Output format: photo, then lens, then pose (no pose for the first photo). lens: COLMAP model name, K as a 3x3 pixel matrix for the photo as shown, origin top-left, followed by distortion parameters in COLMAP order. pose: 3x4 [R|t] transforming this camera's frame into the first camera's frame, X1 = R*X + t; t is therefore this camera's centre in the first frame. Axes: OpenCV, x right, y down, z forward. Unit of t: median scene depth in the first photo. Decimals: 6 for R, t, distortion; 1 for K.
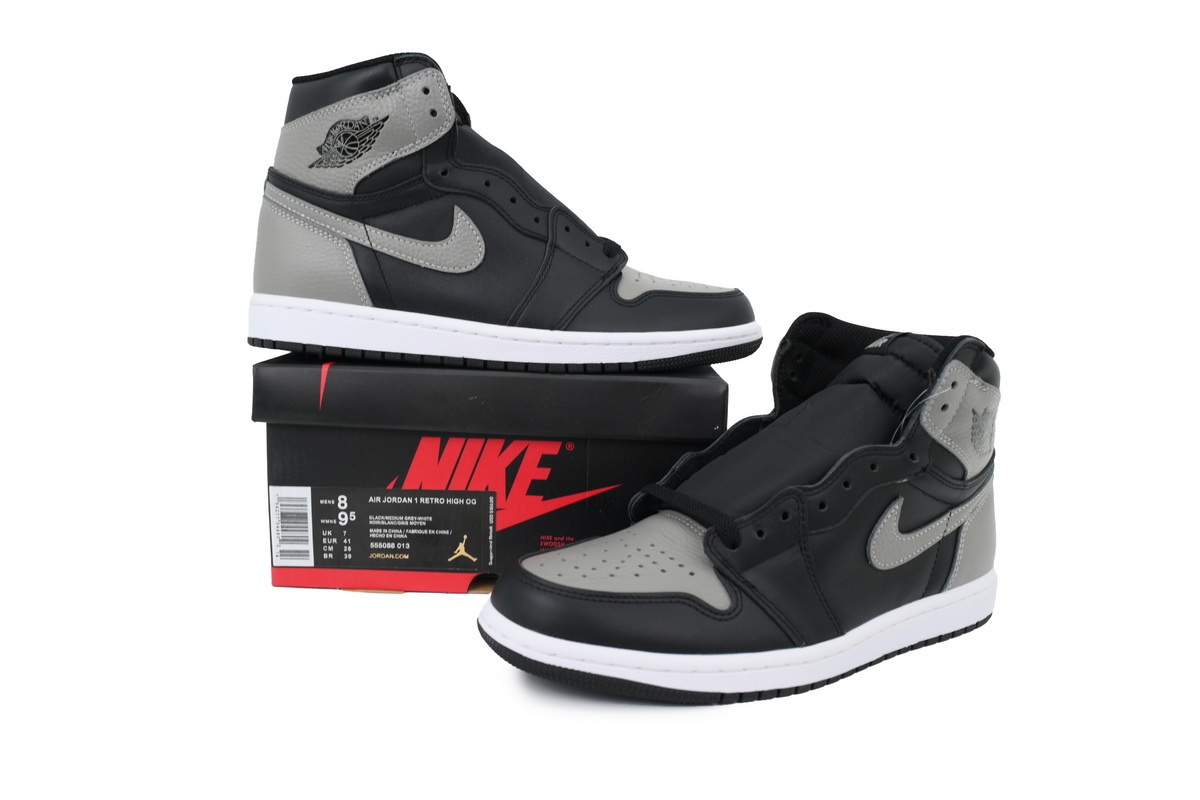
lens RADIAL K [[995.2, 0, 600.0], [0, 995.2, 400.0], [0, 0, 1]] dist [0.003810, 0.001897]
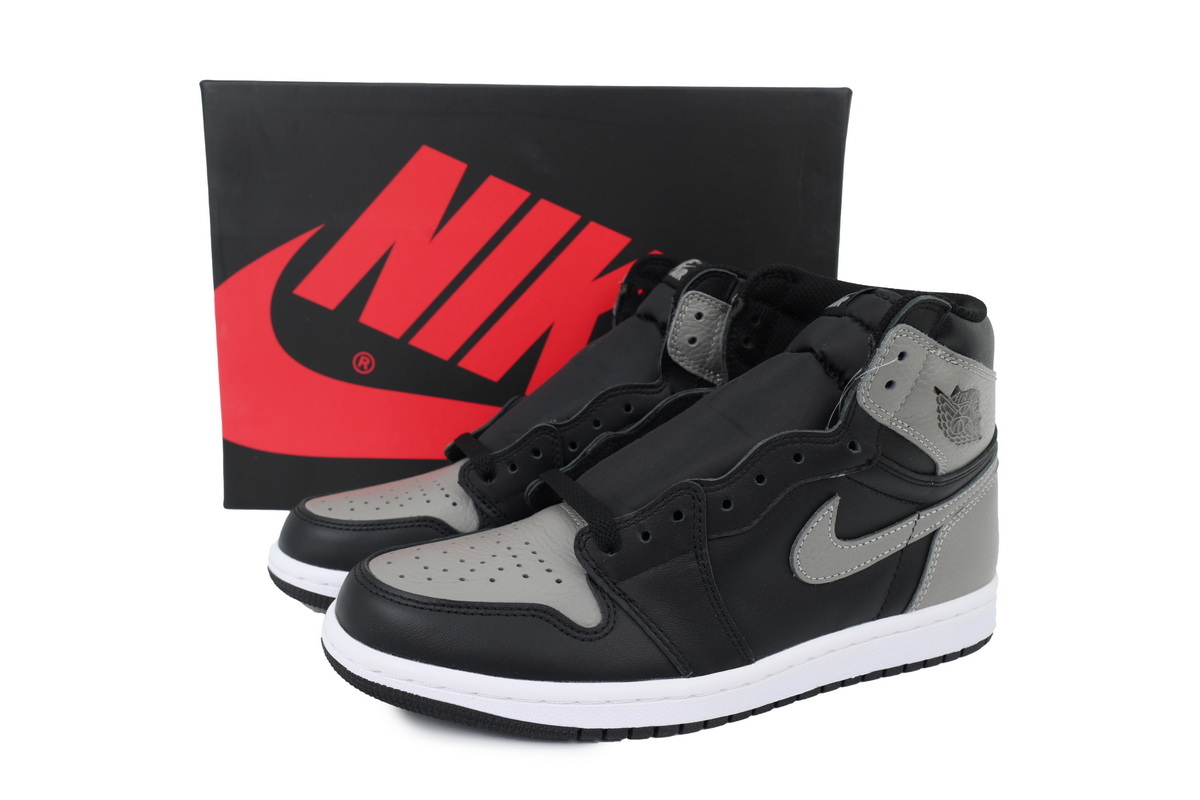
lens RADIAL K [[992.9, 0, 600.0], [0, 992.9, 400.0], [0, 0, 1]] dist [-0.007221, -0.003863]
pose [[0.986001, 0.016585, -0.165911, 0.238129], [-0.010160, 0.999168, 0.039496, -0.008514], [0.166428, -0.037257, 0.985349, 0.179628]]
